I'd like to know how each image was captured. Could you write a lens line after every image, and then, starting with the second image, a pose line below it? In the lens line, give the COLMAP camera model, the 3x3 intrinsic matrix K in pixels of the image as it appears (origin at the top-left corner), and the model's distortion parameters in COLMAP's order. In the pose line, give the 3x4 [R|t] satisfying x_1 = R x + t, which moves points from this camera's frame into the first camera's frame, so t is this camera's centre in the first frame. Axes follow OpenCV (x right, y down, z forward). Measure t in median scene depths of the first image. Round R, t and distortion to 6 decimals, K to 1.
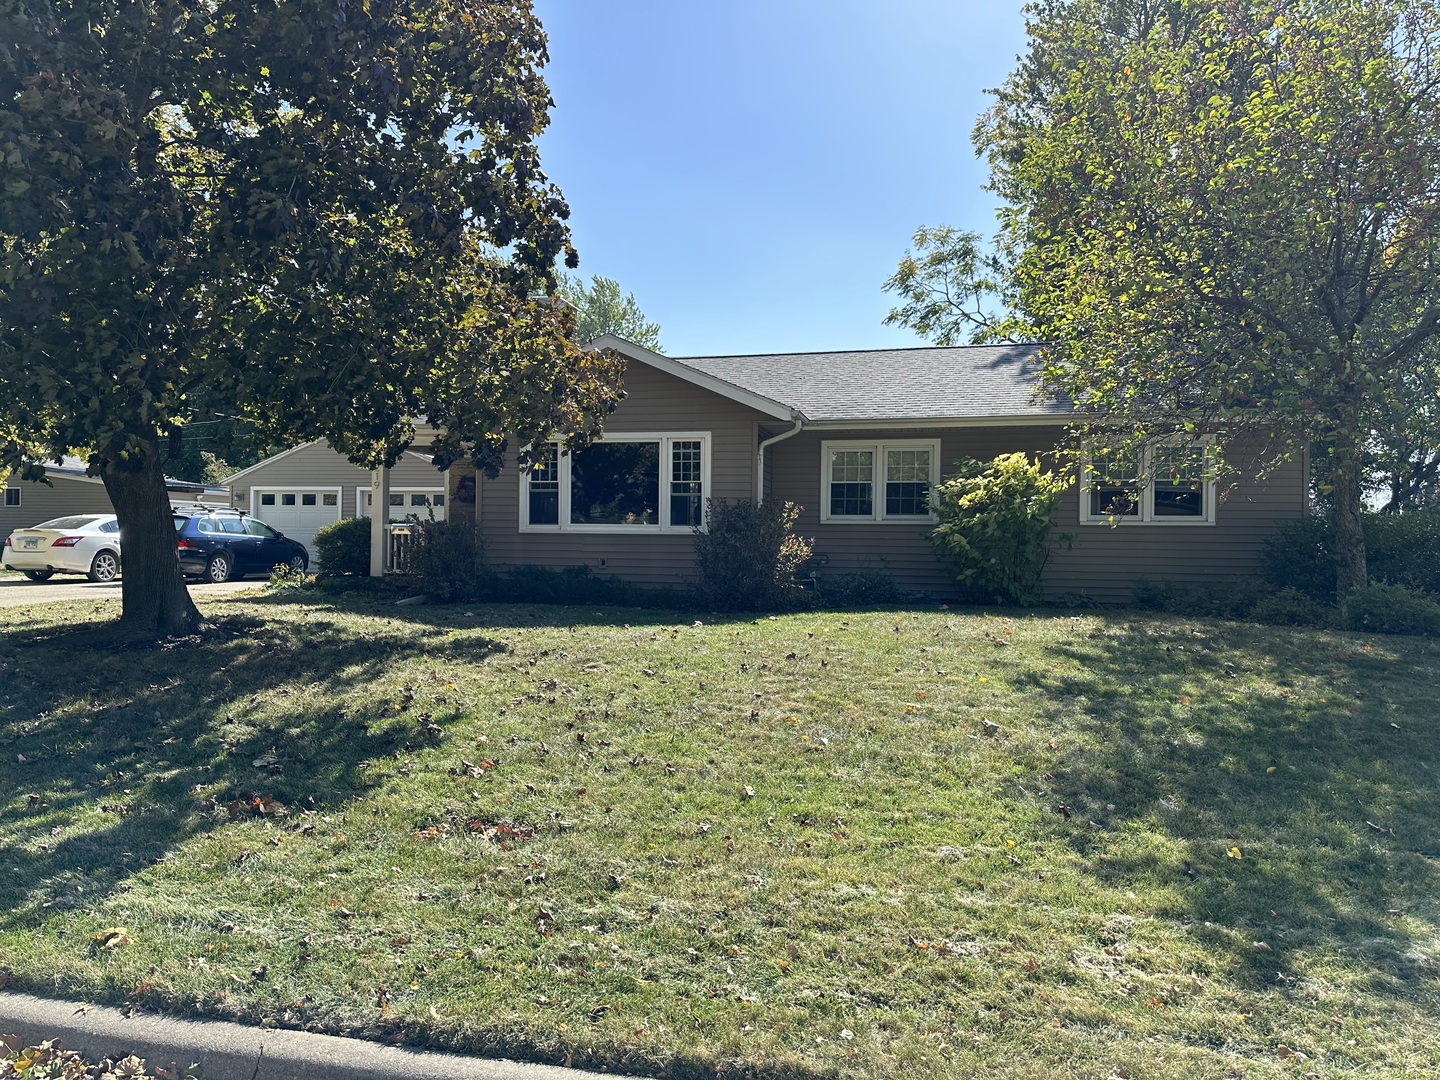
lens RADIAL K [[1014.4, 0, 720.0], [0, 1014.4, 540.0], [0, 0, 1]] dist [0.139806, -0.182565]
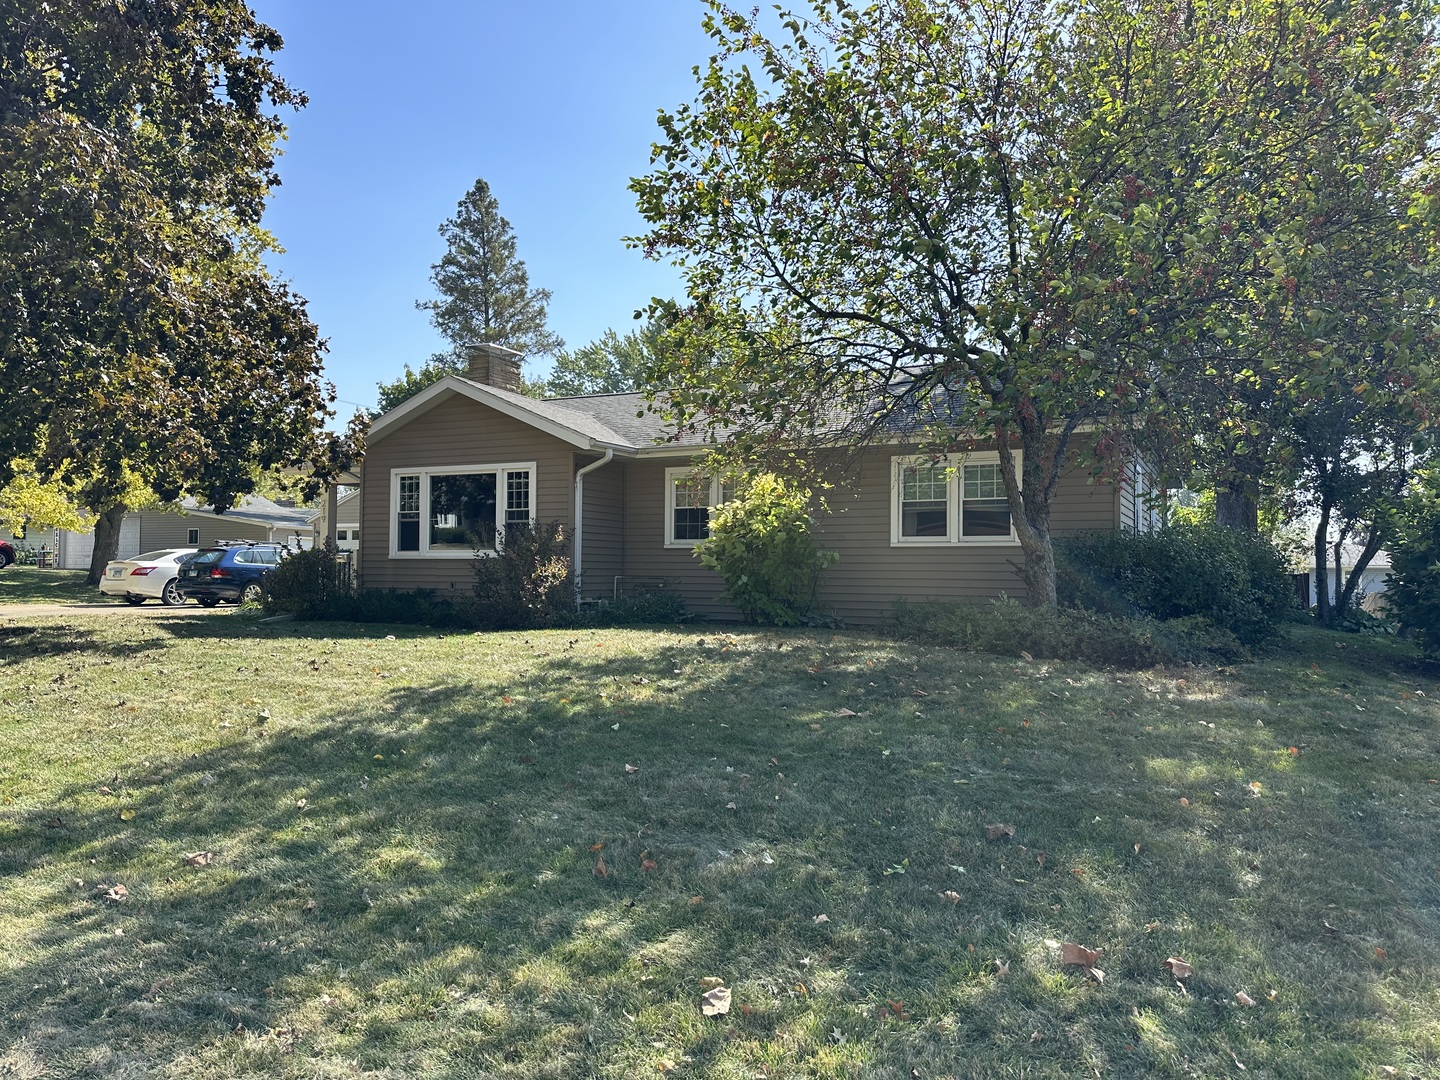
lens RADIAL K [[1014.4, 0, 720.0], [0, 1014.4, 540.0], [0, 0, 1]] dist [0.139806, -0.182565]
pose [[0.976153, -0.013077, -0.216688, 0.401123], [0.007394, 0.999608, -0.027016, 0.004613], [0.216957, 0.024769, 0.975867, 0.008279]]
